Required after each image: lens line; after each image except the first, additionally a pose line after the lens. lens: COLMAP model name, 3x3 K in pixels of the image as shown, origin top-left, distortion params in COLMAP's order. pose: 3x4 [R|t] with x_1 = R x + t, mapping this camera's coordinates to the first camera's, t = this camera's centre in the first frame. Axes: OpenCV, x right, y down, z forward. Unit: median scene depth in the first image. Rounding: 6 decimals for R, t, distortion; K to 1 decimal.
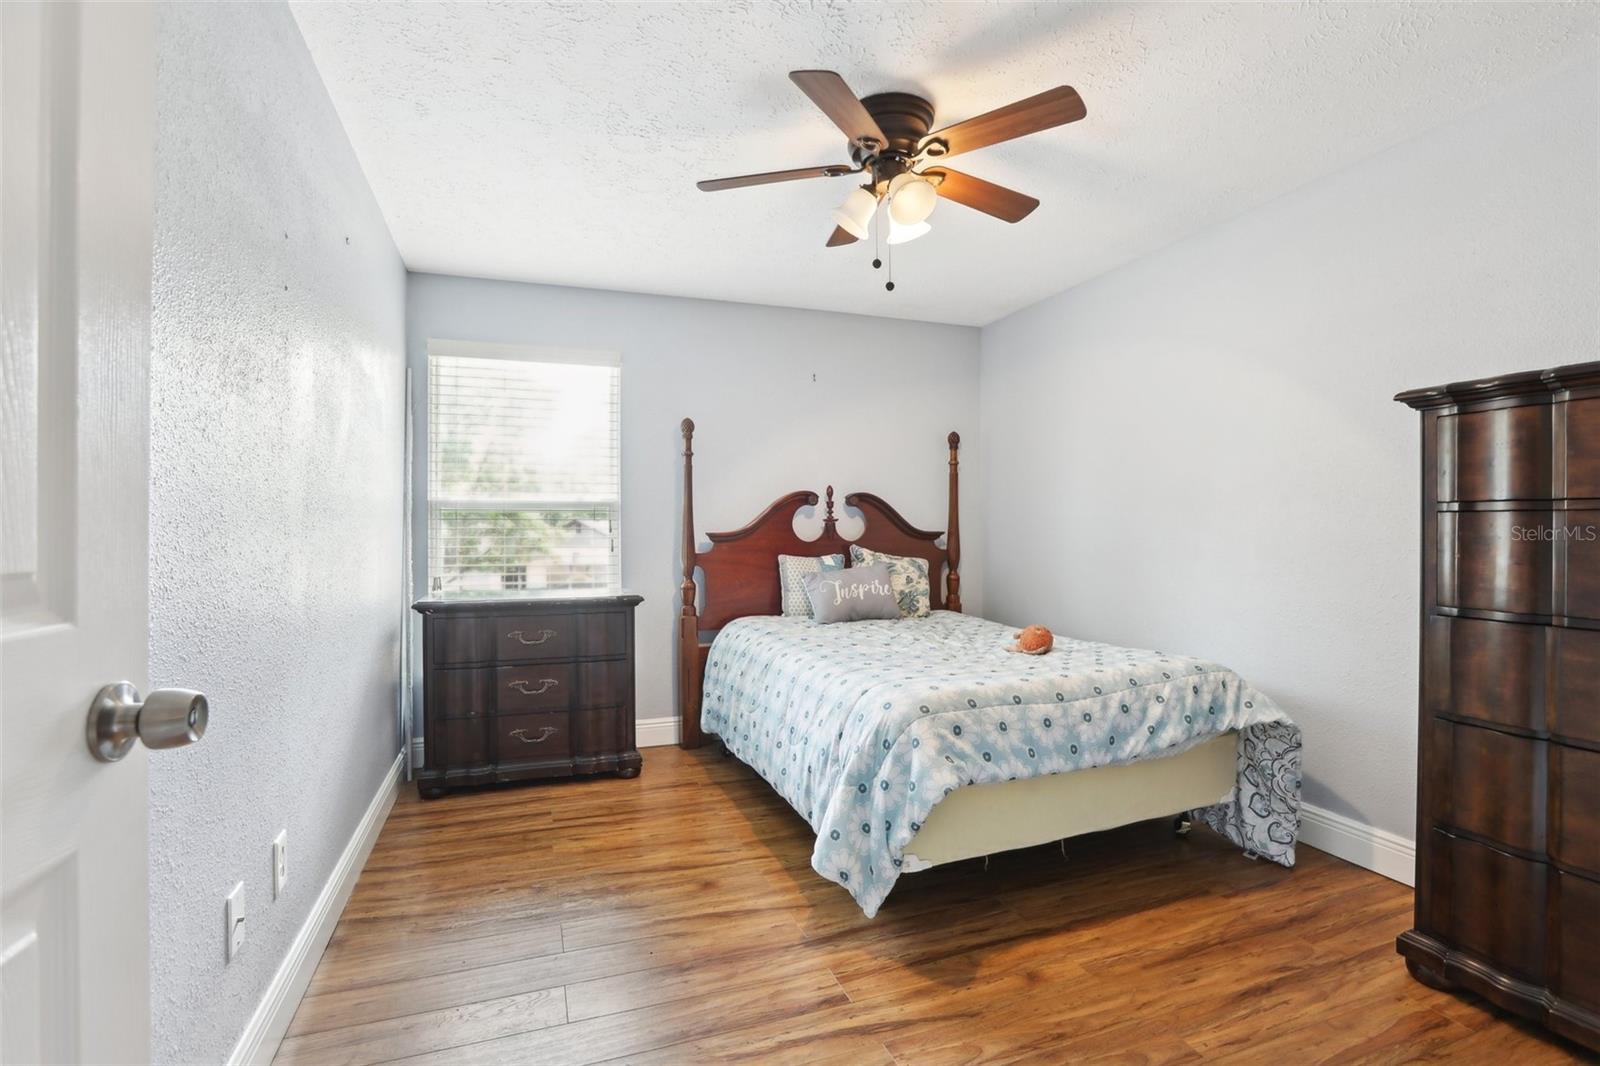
lens RADIAL K [[733.3, 0, 807.5], [0, 733.3, 529.1], [0, 0, 1]] dist [-0.026887, 0.008419]
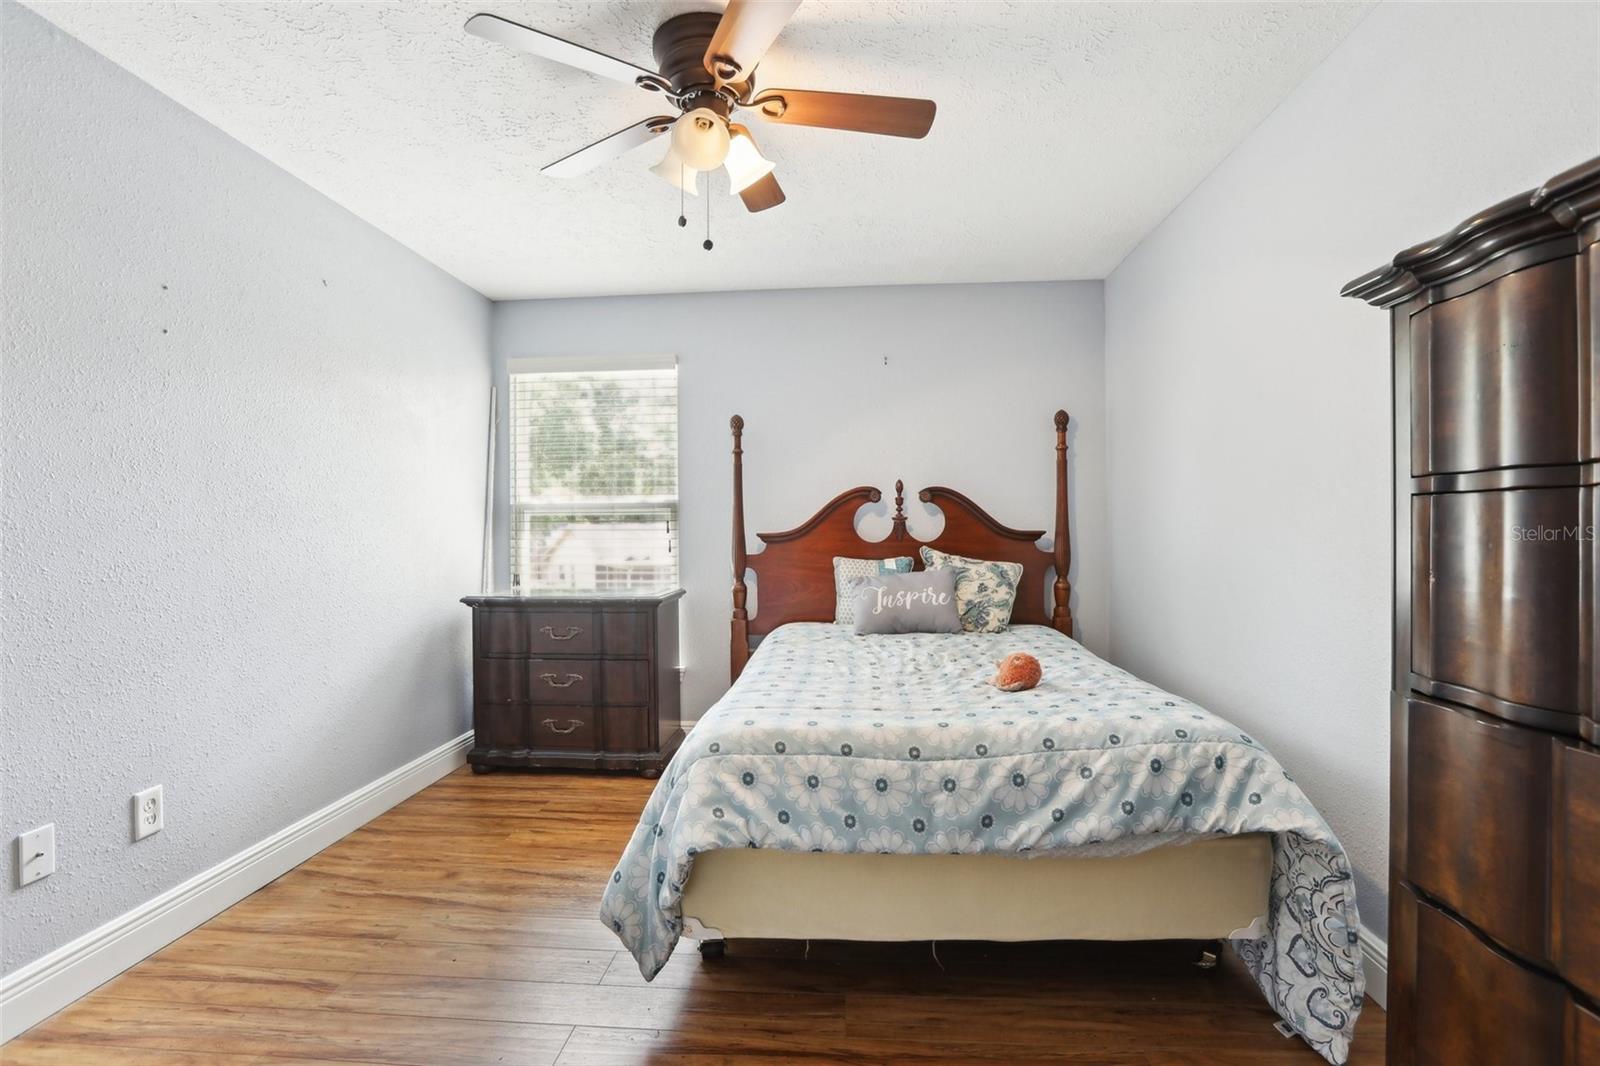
lens RADIAL K [[733.3, 0, 788.4], [0, 733.3, 530.7], [0, 0, 1]] dist [-0.026887, 0.008419]
pose [[0.911517, -0.003627, -0.411246, 0.402100], [0.005298, 0.999982, 0.002924, -0.001387], [0.411228, -0.004844, 0.911520, 0.194385]]
